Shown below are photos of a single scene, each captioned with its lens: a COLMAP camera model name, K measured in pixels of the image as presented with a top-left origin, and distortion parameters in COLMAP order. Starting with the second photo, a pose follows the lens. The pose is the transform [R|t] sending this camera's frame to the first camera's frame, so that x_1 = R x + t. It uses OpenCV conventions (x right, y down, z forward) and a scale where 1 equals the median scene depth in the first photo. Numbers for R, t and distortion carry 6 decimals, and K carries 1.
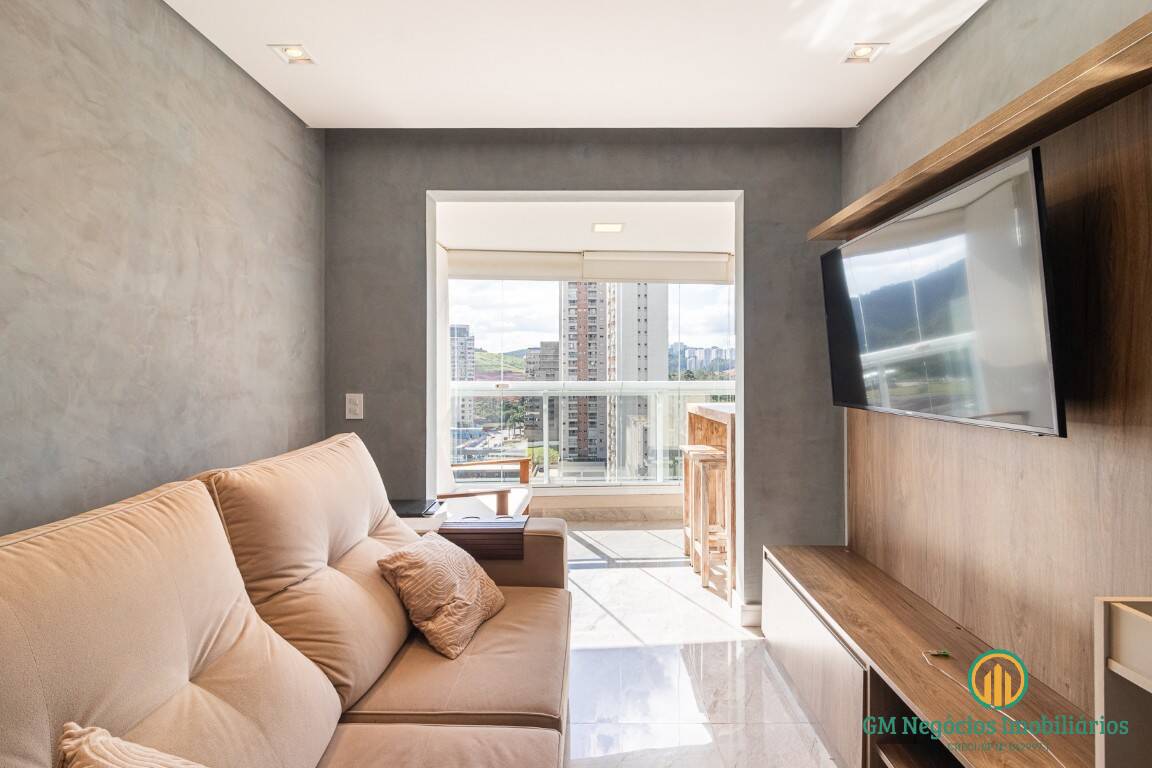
lens RADIAL K [[535.3, 0, 591.0], [0, 535.3, 369.5], [0, 0, 1]] dist [-0.002487, -0.000155]
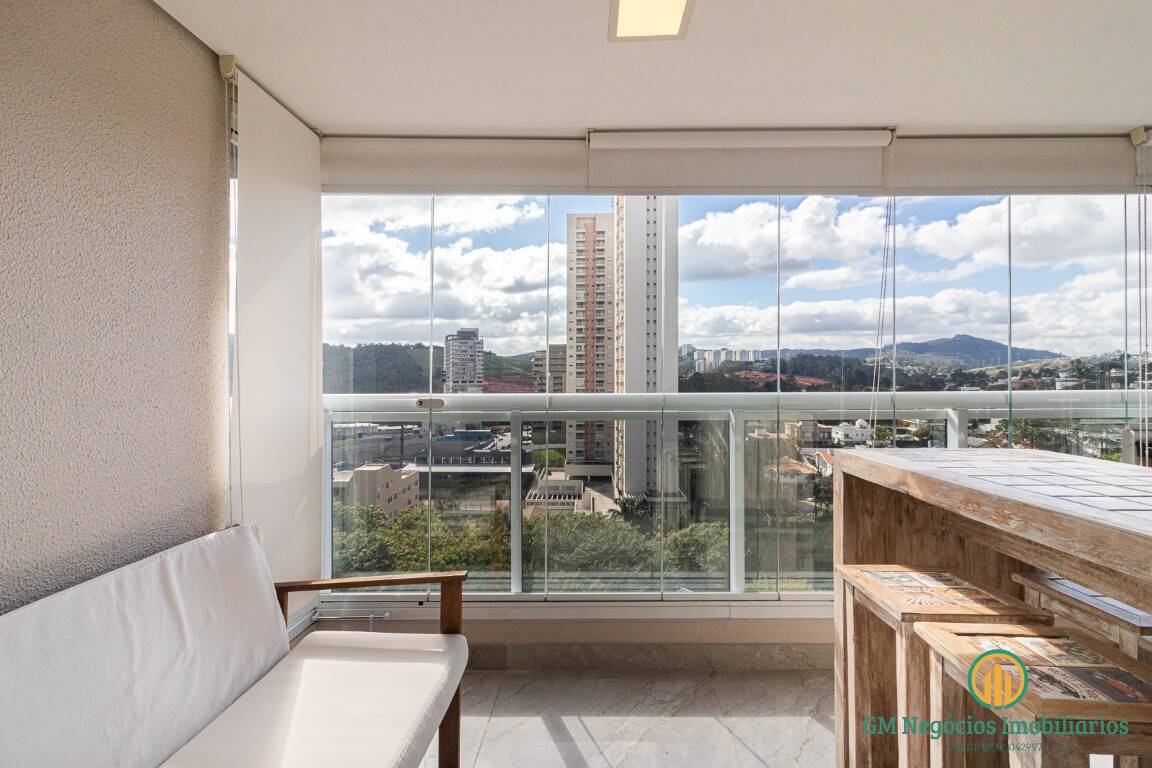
lens RADIAL K [[532.6, 0, 560.0], [0, 532.6, 379.4], [0, 0, 1]] dist [-0.001142, -0.000140]
pose [[0.997424, -0.002105, -0.071696, -0.011127], [0.003069, 0.999906, 0.013334, 0.001316], [0.071662, -0.013520, 0.997337, 1.225043]]
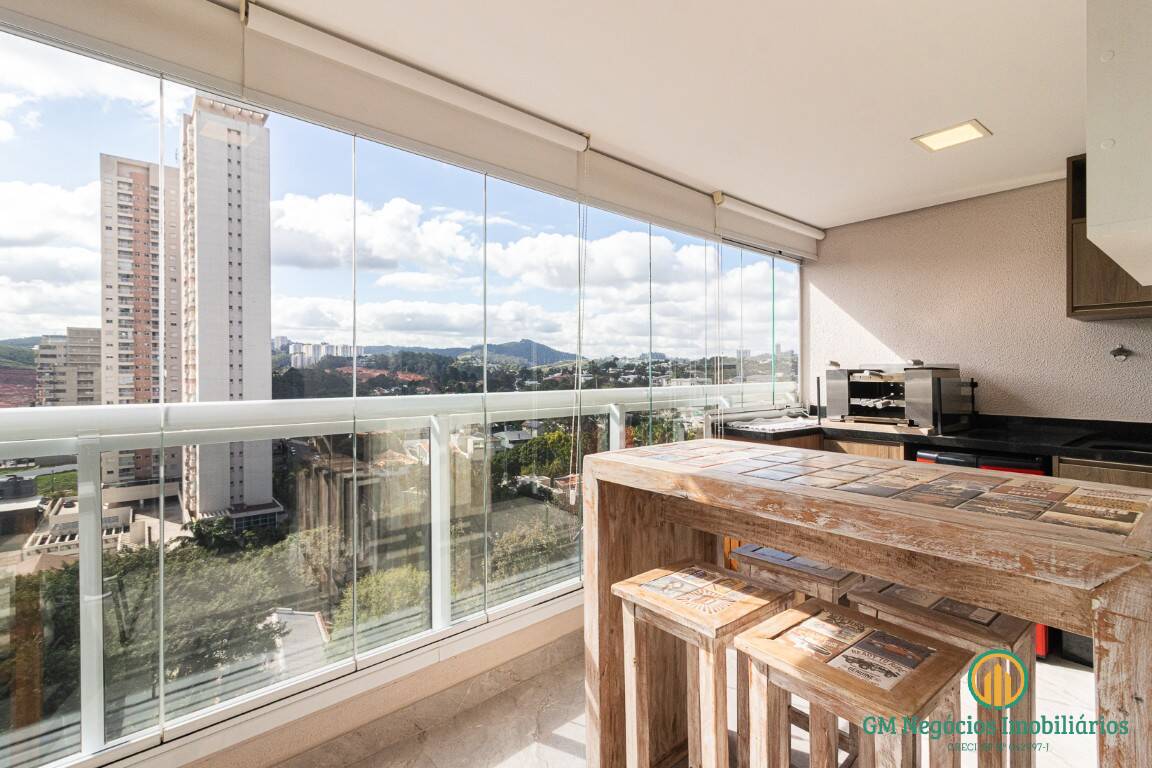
lens RADIAL K [[530.3, 0, 575.9], [0, 530.3, 380.8], [0, 0, 1]] dist [0.001960, -0.000038]
pose [[0.783771, -0.009546, 0.620976, -0.138634], [-0.005936, 0.999721, 0.022860, -0.003578], [-0.621021, -0.021603, 0.783496, 1.505987]]
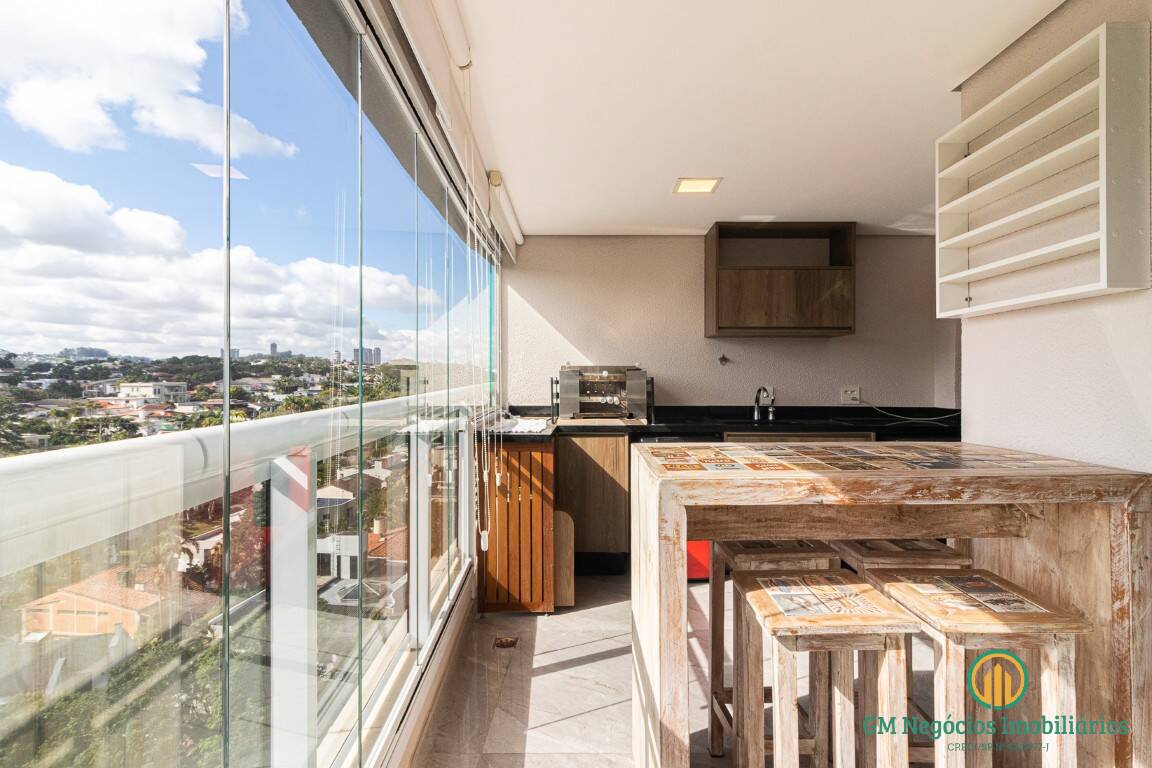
lens RADIAL K [[539.7, 0, 576.0], [0, 539.7, 384.0], [0, 0, 1]] dist [0.001557, 0.000540]
pose [[0.007709, -0.017570, 0.999816, -0.258038], [-0.007489, 0.999817, 0.017628, 0.007883], [-0.999942, -0.007623, 0.007576, 2.233009]]
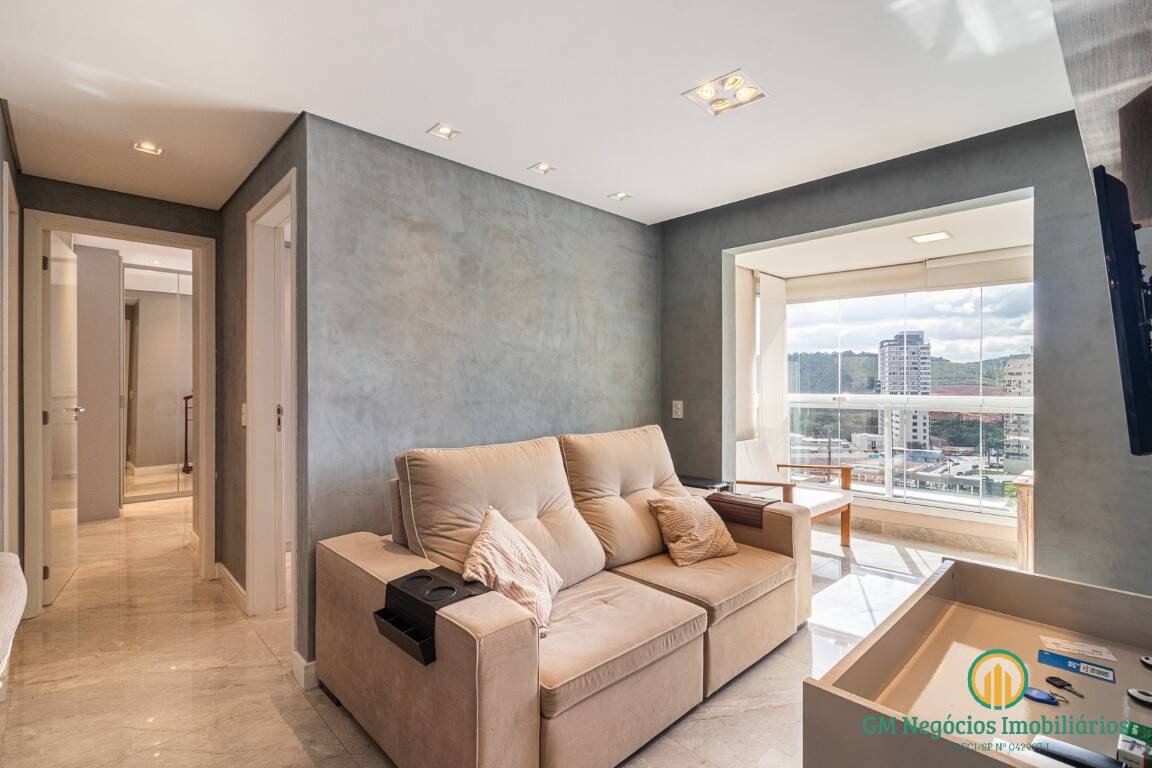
lens RADIAL K [[530.3, 0, 575.9], [0, 530.3, 380.8], [0, 0, 1]] dist [0.001960, -0.000038]
pose [[0.693407, -0.004115, -0.720534, 0.564343], [0.001730, 0.999990, -0.004046, -0.003944], [0.720544, 0.001559, 0.693408, -0.265353]]
